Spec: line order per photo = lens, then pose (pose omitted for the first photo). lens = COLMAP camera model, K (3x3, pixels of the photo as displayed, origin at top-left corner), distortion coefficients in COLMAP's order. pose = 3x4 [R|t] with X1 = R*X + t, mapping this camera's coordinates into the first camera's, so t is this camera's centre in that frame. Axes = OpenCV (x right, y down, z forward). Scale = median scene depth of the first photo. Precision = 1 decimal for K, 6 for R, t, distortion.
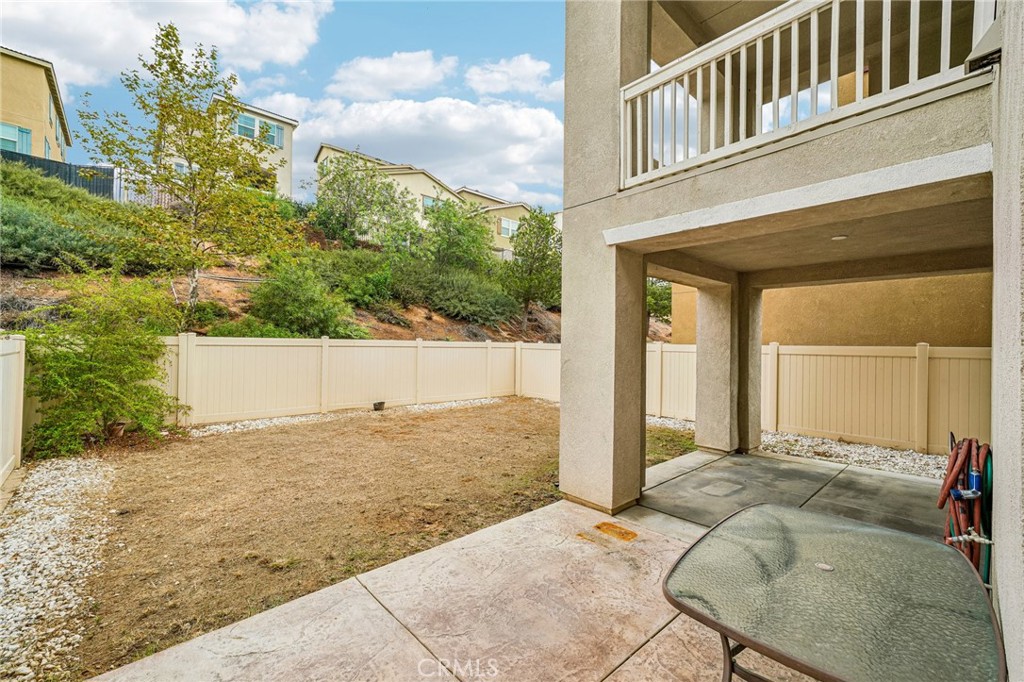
lens RADIAL K [[445.9, 0, 510.2], [0, 445.9, 340.3], [0, 0, 1]] dist [0.016443, 0.000010]
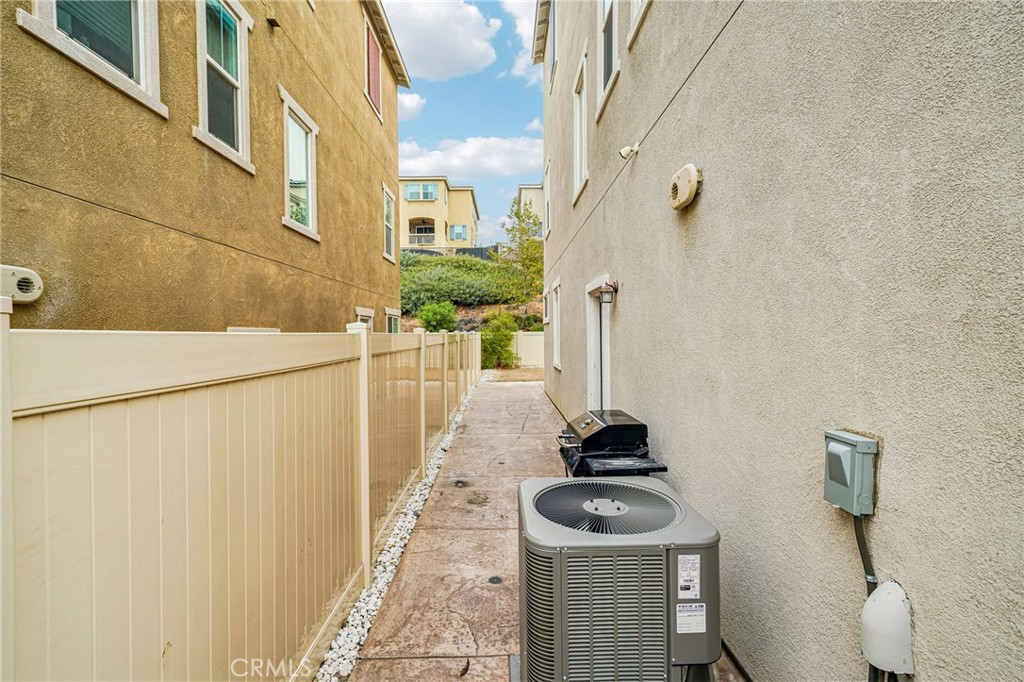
lens RADIAL K [[459.9, 0, 505.1], [0, 459.9, 340.7], [0, 0, 1]] dist [0.011027, 0.000507]
pose [[0.755700, -0.010529, -0.654833, 0.988768], [0.026799, 0.999530, 0.014856, 0.001355], [0.654369, -0.028775, 0.755627, -1.104887]]
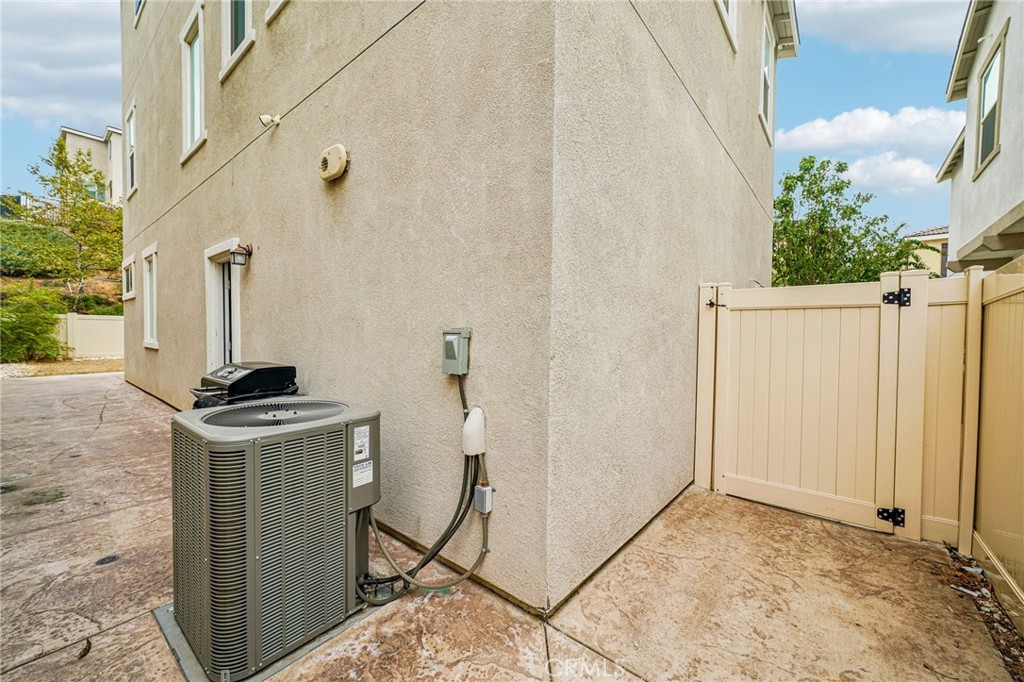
lens RADIAL K [[399.1, 0, 505.8], [0, 399.1, 340.6], [0, 0, 1]] dist [0.000361, 0.002043]
pose [[0.987629, -0.007253, 0.156639, 0.966333], [0.000674, 0.999117, 0.042014, 0.035381], [-0.156805, -0.041388, 0.986762, -1.137101]]
